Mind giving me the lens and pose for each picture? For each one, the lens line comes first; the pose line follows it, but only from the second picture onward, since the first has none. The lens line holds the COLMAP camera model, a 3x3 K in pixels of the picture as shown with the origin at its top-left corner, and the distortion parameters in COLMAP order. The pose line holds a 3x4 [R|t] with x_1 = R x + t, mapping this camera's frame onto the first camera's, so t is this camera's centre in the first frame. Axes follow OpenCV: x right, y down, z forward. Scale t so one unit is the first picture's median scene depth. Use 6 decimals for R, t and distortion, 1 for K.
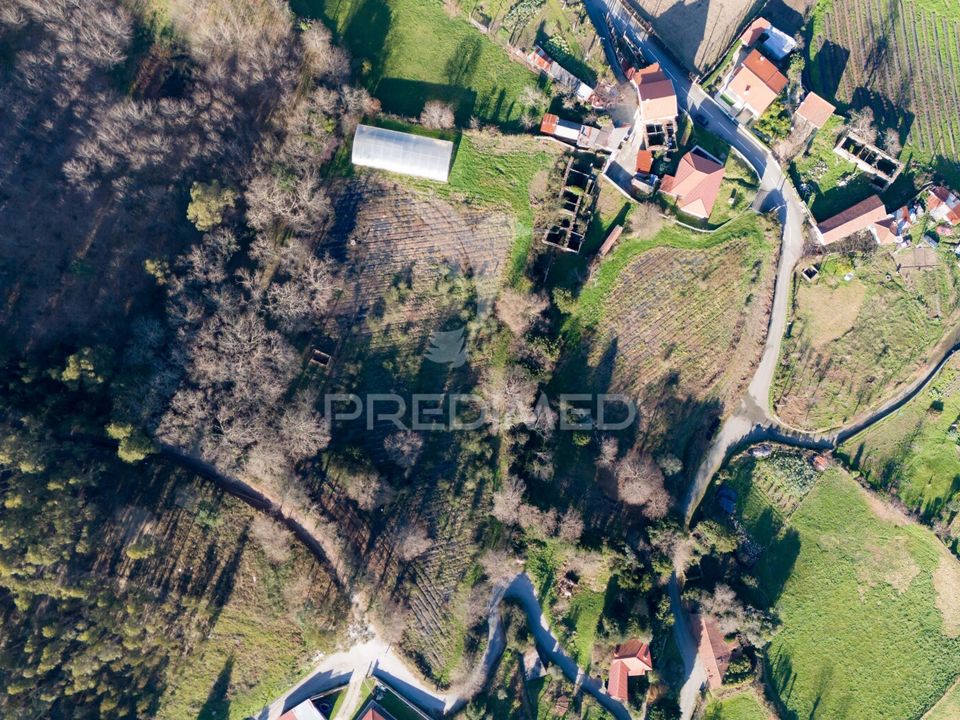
lens RADIAL K [[937.9, 0, 480.0], [0, 937.9, 360.0], [0, 0, 1]] dist [0.092615, -0.112976]
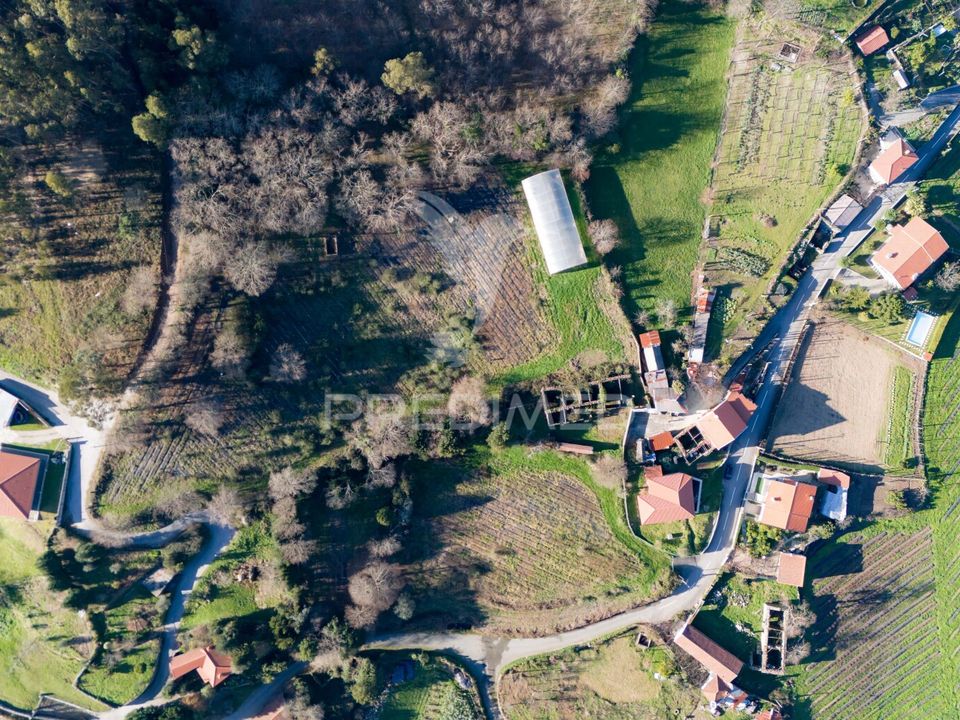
lens RADIAL K [[937.9, 0, 480.0], [0, 937.9, 360.0], [0, 0, 1]] dist [0.092615, -0.112976]
pose [[0.468367, 0.883510, 0.006498, 0.002980], [-0.883363, 0.468119, 0.023112, -0.105875], [0.017378, -0.016565, 0.999712, 0.012705]]
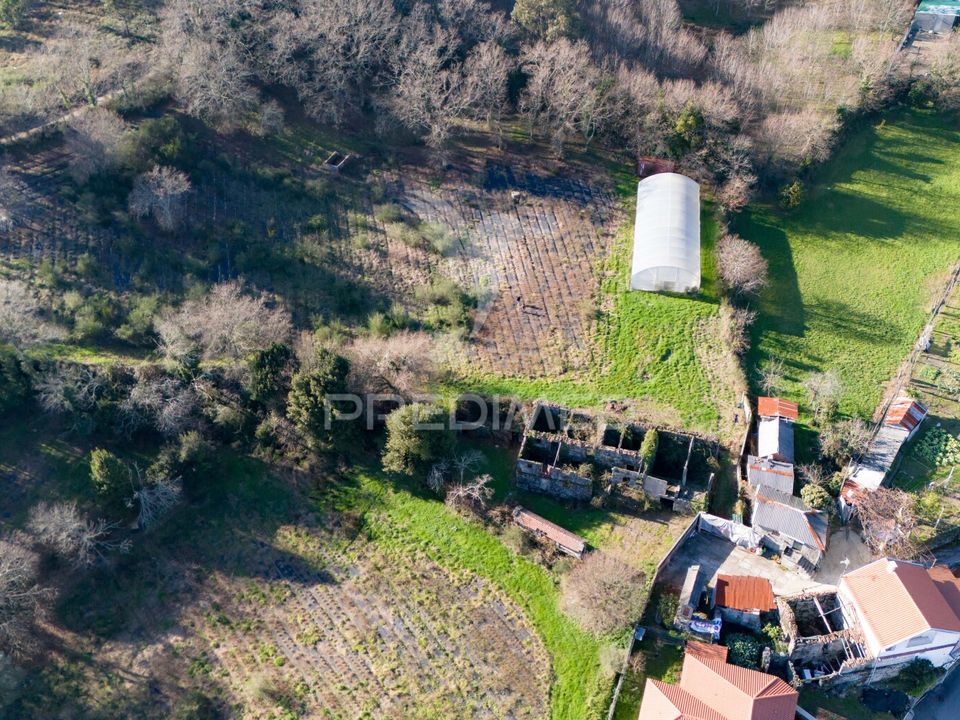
lens RADIAL K [[937.9, 0, 480.0], [0, 937.9, 360.0], [0, 0, 1]] dist [0.092615, -0.112976]
pose [[0.021756, 0.677062, -0.735605, 0.413724], [-0.999753, 0.018087, -0.012921, -0.090597], [0.004557, 0.735704, 0.677288, 0.649837]]
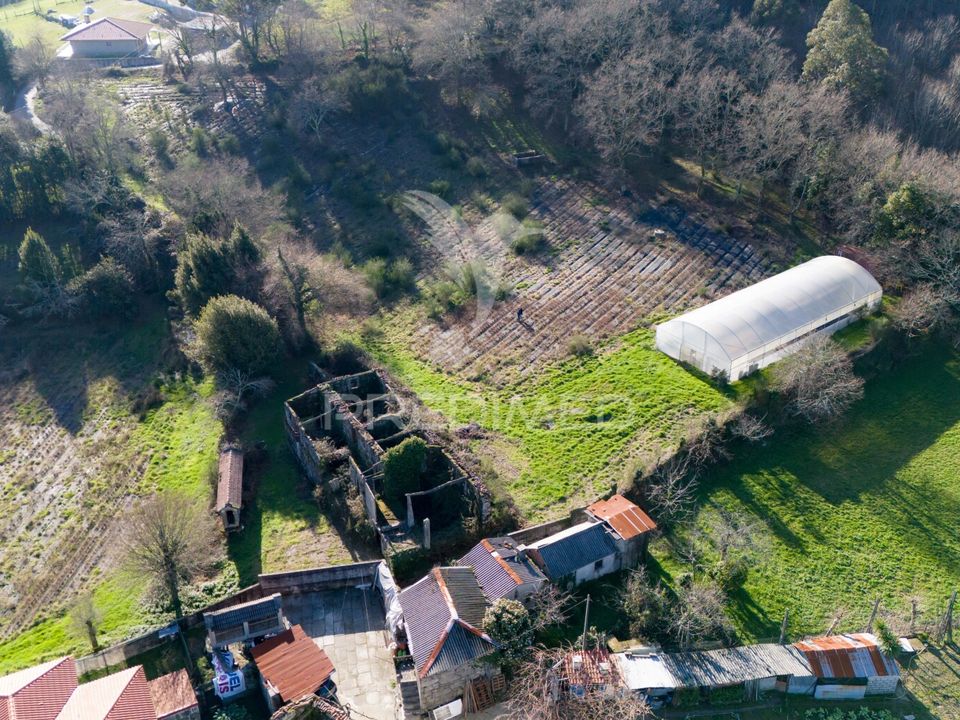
lens RADIAL K [[937.9, 0, 480.0], [0, 937.9, 360.0], [0, 0, 1]] dist [0.092615, -0.112976]
pose [[-0.686677, 0.365369, -0.628474, 0.275182], [-0.726940, -0.338220, 0.597634, -0.381260], [0.005795, 0.867244, 0.497849, 0.807809]]
